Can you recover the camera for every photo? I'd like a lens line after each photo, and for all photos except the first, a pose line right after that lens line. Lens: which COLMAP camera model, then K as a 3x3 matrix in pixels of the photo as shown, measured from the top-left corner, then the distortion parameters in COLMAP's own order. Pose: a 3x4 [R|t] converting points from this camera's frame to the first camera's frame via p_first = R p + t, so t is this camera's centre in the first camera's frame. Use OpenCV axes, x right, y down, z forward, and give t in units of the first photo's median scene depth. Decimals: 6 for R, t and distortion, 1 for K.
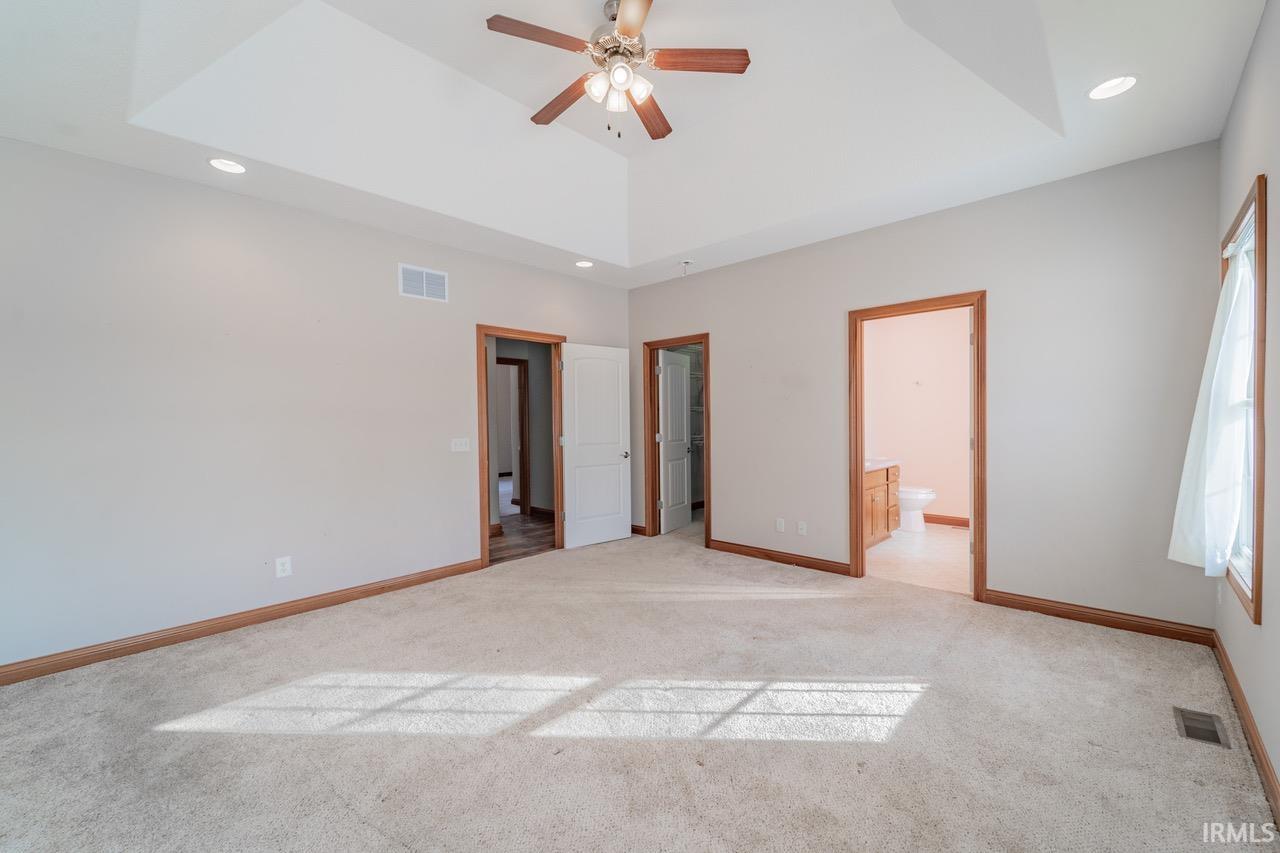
lens RADIAL K [[515.8, 0, 640.0], [0, 515.8, 426.5], [0, 0, 1]] dist [0.002298, 0.000183]
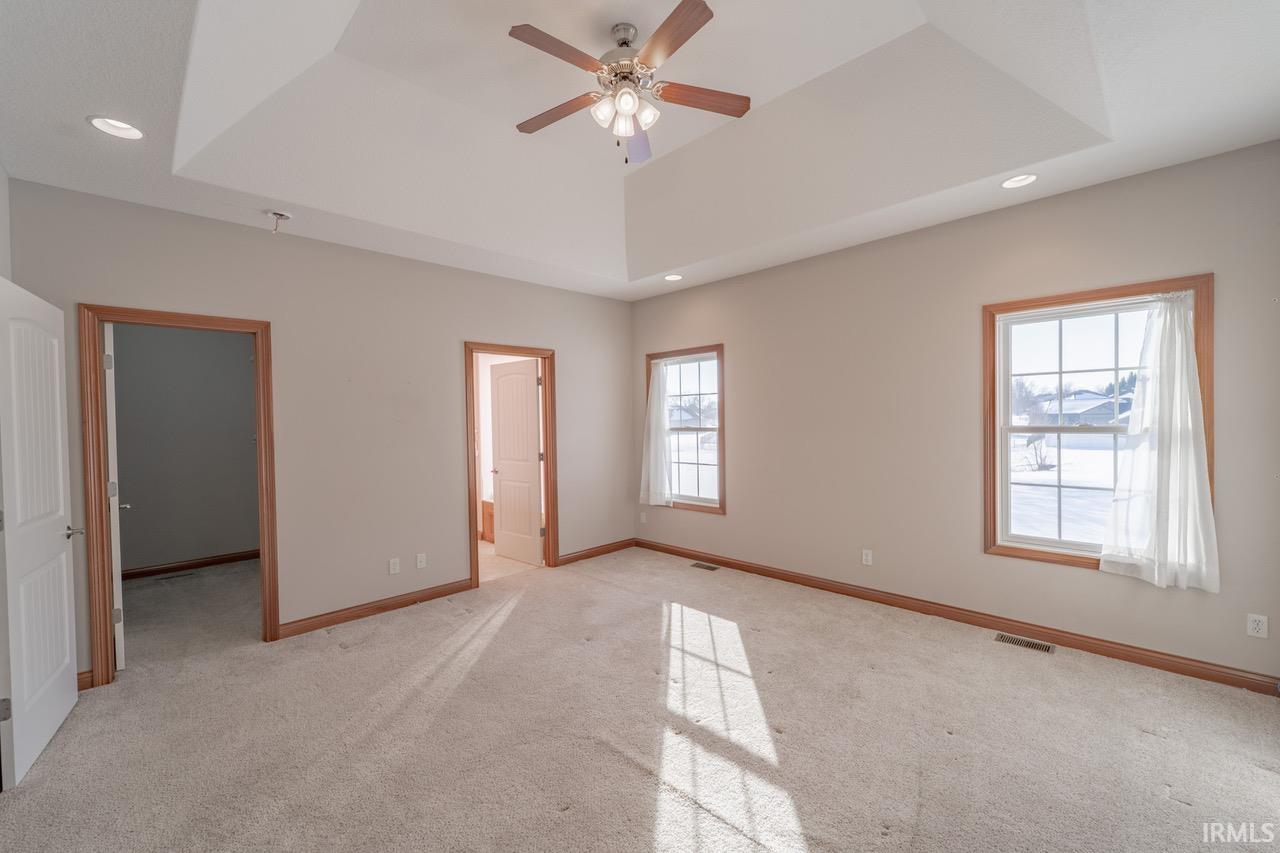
lens RADIAL K [[497.4, 0, 614.0], [0, 497.4, 425.7], [0, 0, 1]] dist [-0.001399, -0.000067]
pose [[0.084797, 0.007785, 0.996368, -0.700130], [0.035552, 0.999309, -0.010834, -0.028694], [-0.995764, 0.036341, 0.084461, 0.711371]]
